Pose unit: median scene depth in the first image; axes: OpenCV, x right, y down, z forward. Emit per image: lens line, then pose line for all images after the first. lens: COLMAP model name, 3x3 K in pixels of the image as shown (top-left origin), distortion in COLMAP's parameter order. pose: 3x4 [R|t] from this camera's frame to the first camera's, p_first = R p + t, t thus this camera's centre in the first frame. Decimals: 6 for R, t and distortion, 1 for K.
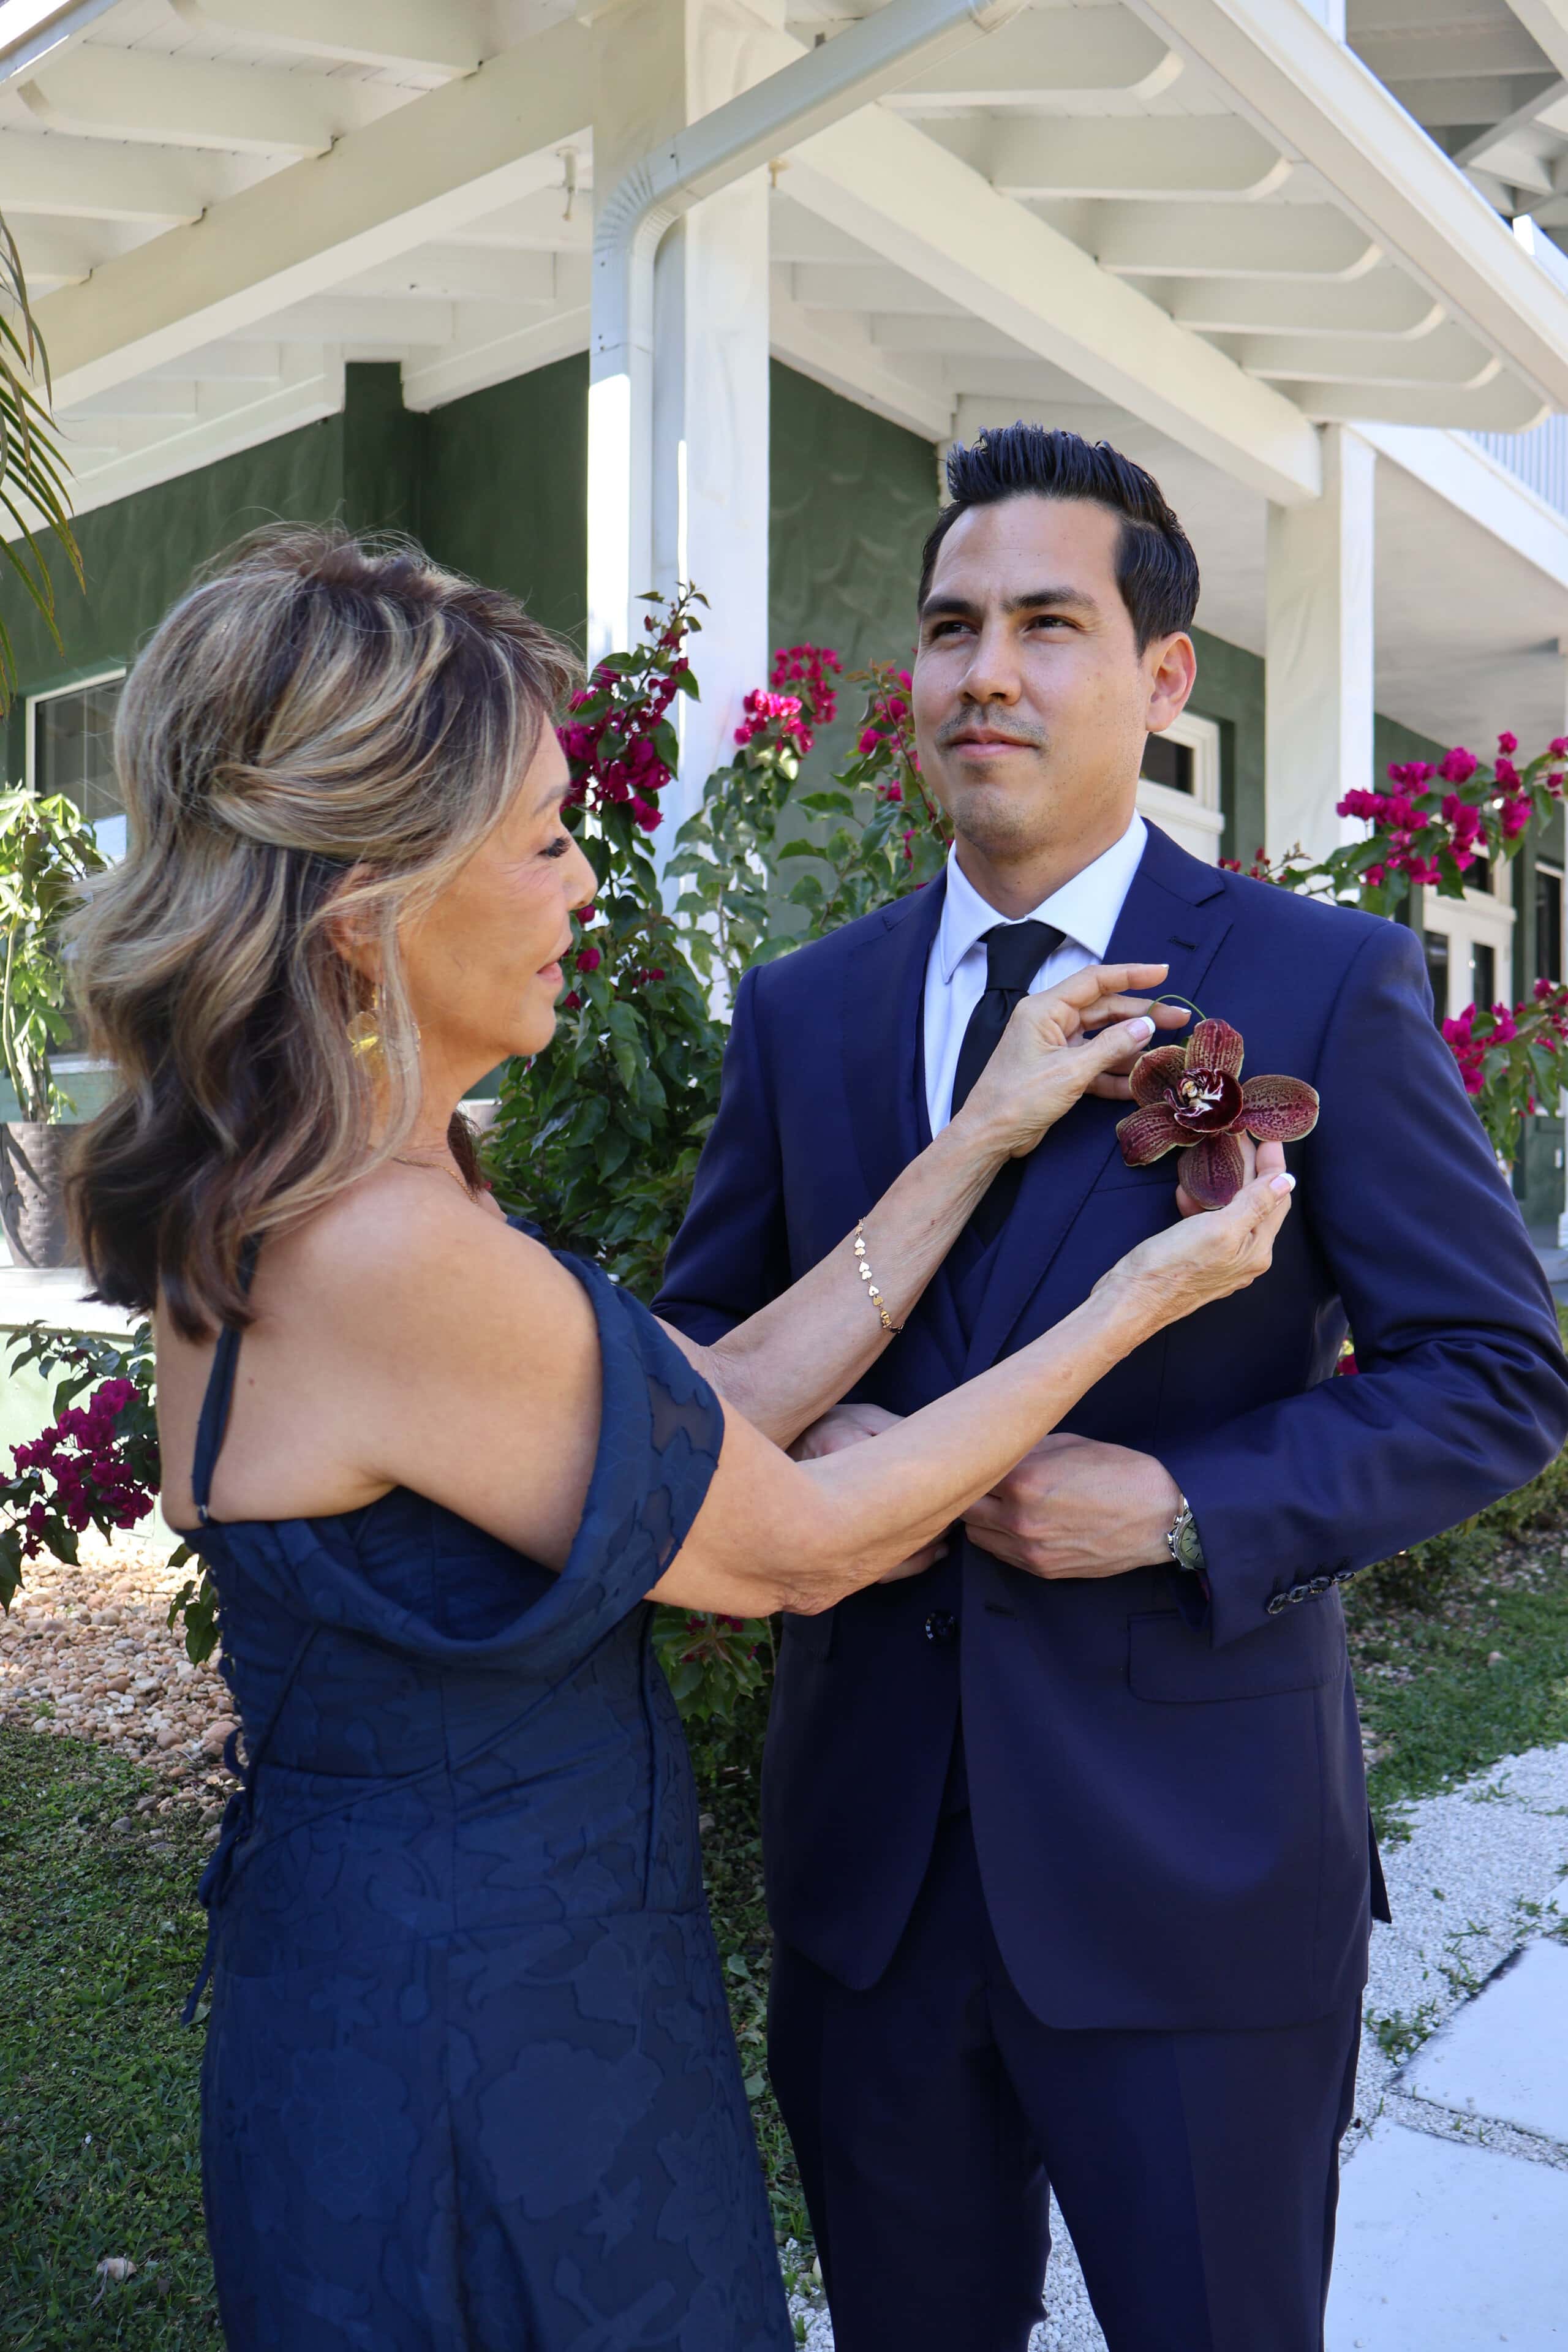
lens RADIAL K [[1989.6, 0, 784.0], [0, 1989.6, 1176.0], [0, 0, 1]] dist [0.007441, 0.001484]
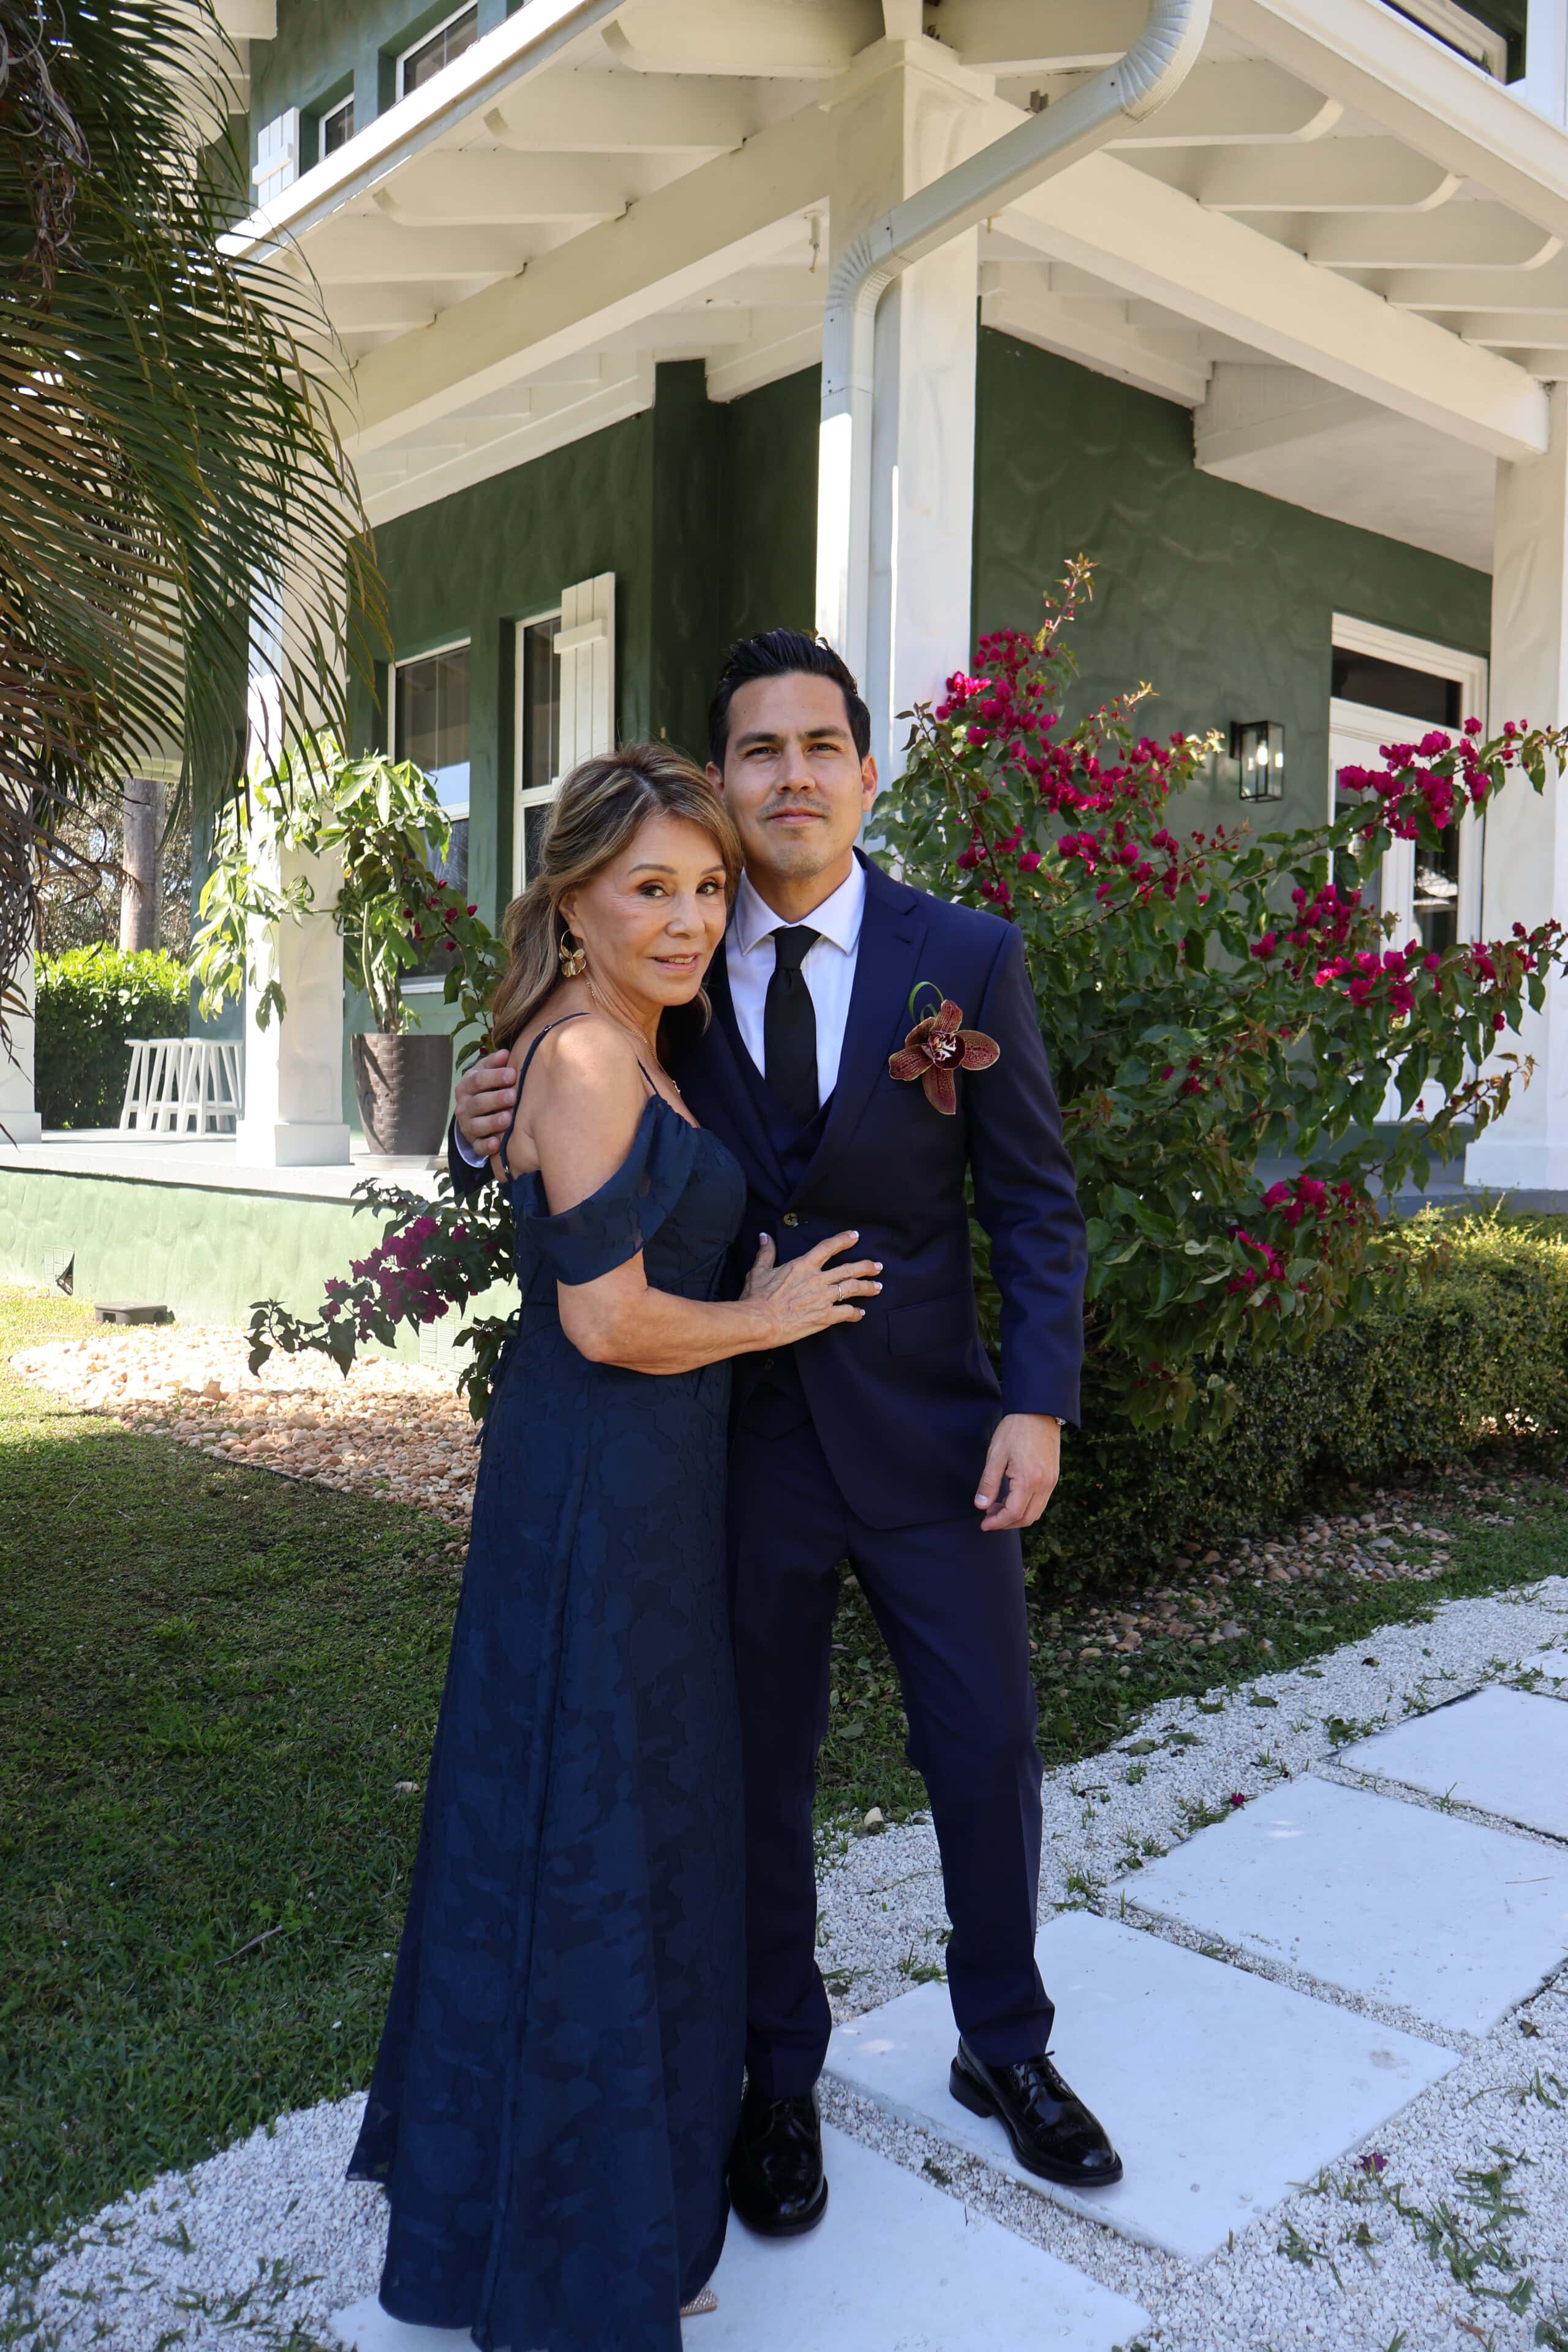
lens RADIAL K [[1985.9, 0, 784.0], [0, 1985.9, 1176.0], [0, 0, 1]] dist [-0.008825, 0.043891]
pose [[0.985061, 0.020219, -0.171016, 0.093832], [-0.013499, 0.999094, 0.040367, 0.010331], [0.171677, -0.037456, 0.984441, -0.199491]]
